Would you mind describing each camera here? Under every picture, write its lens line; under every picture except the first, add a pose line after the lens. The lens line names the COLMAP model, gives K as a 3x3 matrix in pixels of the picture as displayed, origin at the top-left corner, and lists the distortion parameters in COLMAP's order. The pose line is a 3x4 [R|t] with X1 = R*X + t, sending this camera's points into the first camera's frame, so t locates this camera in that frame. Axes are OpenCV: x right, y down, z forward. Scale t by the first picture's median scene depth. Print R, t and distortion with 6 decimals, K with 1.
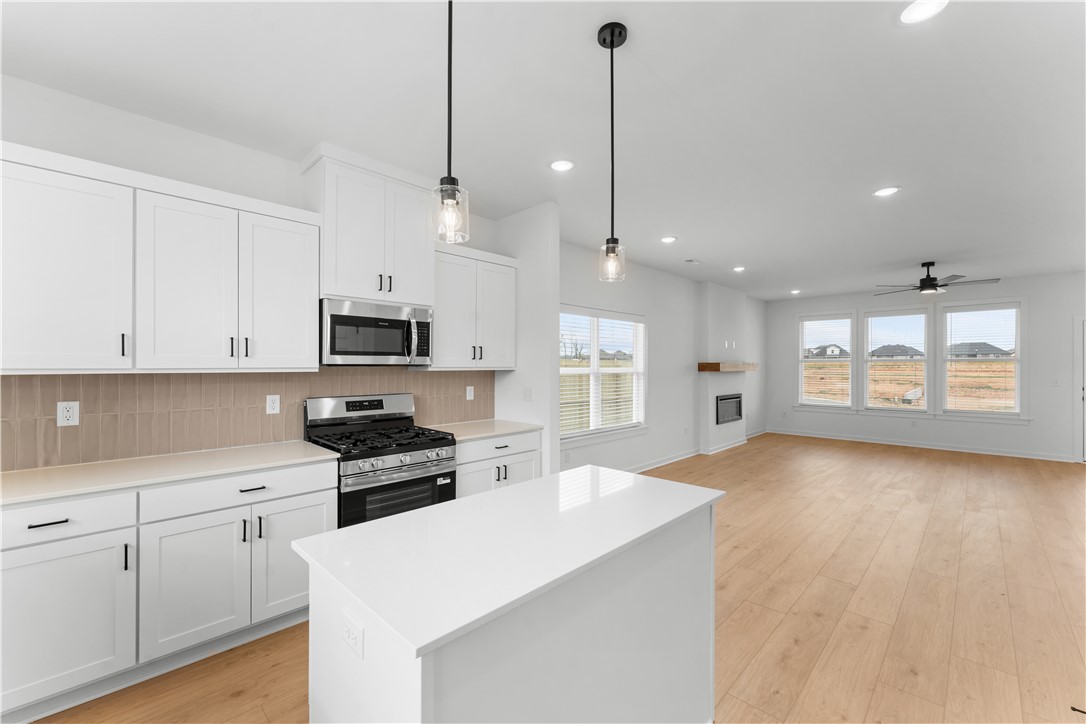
lens RADIAL K [[438.7, 0, 516.0], [0, 438.7, 370.0], [0, 0, 1]] dist [0.001526, -0.001485]
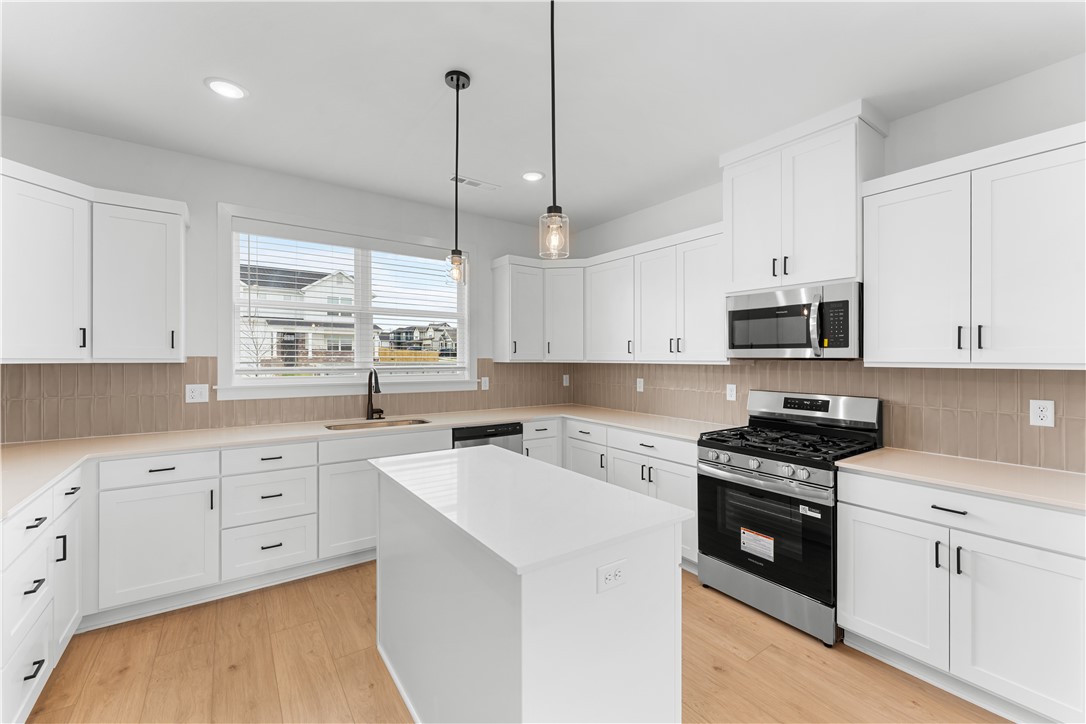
lens RADIAL K [[438.7, 0, 541.1], [0, 438.7, 359.7], [0, 0, 1]] dist [0.001526, -0.001485]
pose [[-0.134780, 0.001183, -0.990875, 0.614136], [-0.014454, 0.999891, 0.003159, -0.004516], [0.990770, 0.014748, -0.134749, 0.607436]]
